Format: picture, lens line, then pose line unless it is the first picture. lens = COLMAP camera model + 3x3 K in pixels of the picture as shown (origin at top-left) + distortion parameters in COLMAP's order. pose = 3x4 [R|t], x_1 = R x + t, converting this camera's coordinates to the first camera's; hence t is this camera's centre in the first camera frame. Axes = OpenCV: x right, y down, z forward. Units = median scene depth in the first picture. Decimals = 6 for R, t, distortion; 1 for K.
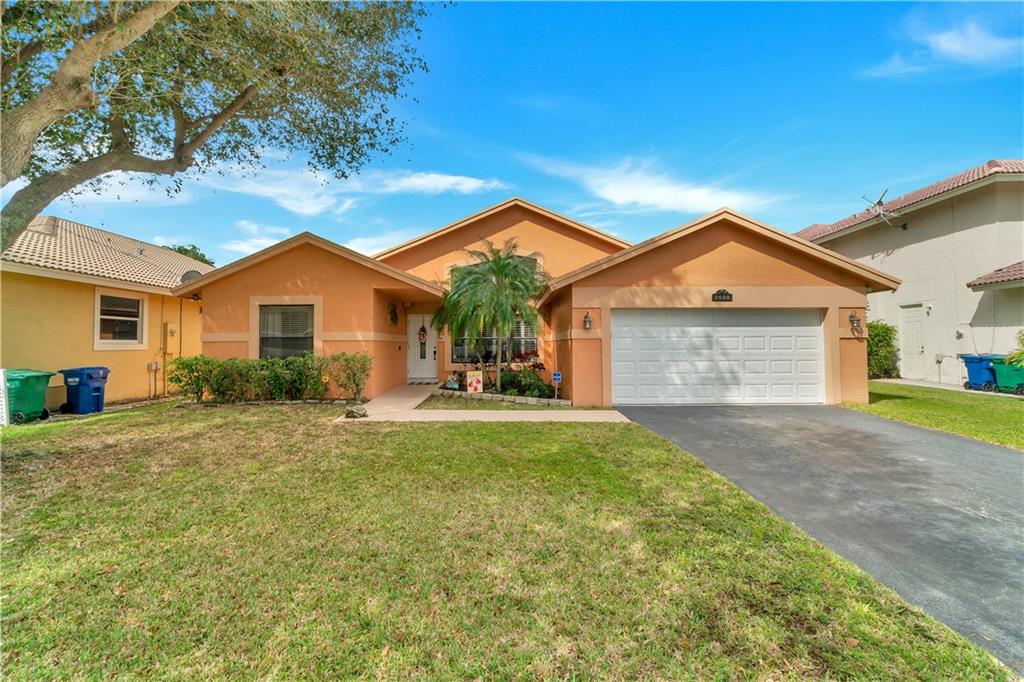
lens RADIAL K [[437.1, 0, 512.0], [0, 437.1, 341.0], [0, 0, 1]] dist [-0.003047, -0.000402]
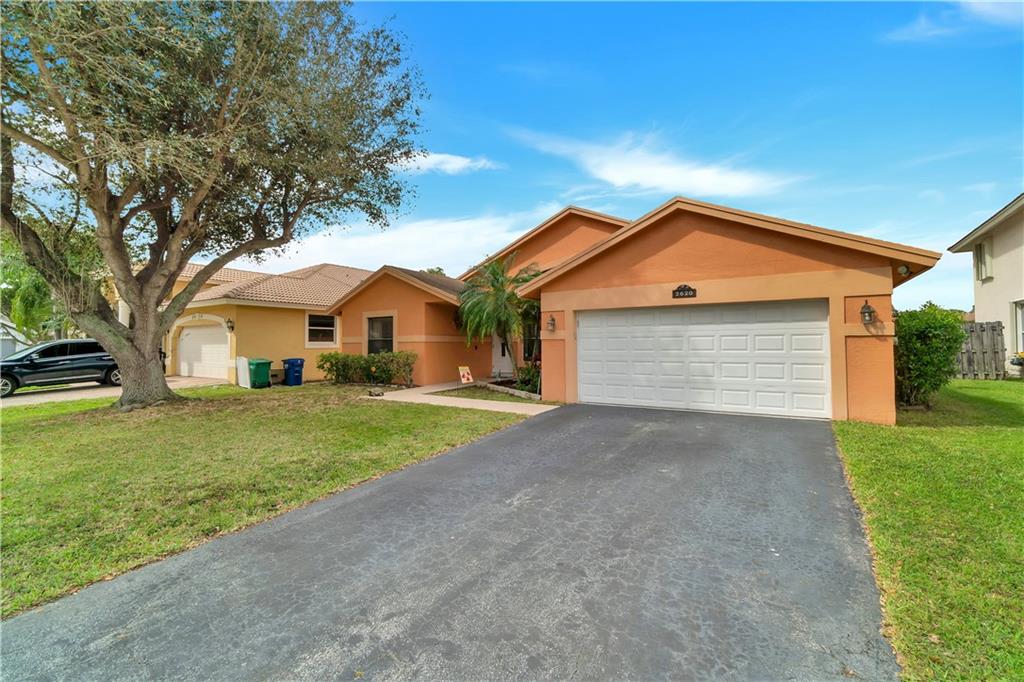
lens RADIAL K [[444.8, 0, 506.8], [0, 444.8, 332.6], [0, 0, 1]] dist [-0.000364, 0.000037]
pose [[0.836248, -0.015933, -0.548120, 0.667894], [0.007776, 0.999822, -0.017200, -0.003842], [0.548296, 0.010122, 0.836223, 0.012600]]
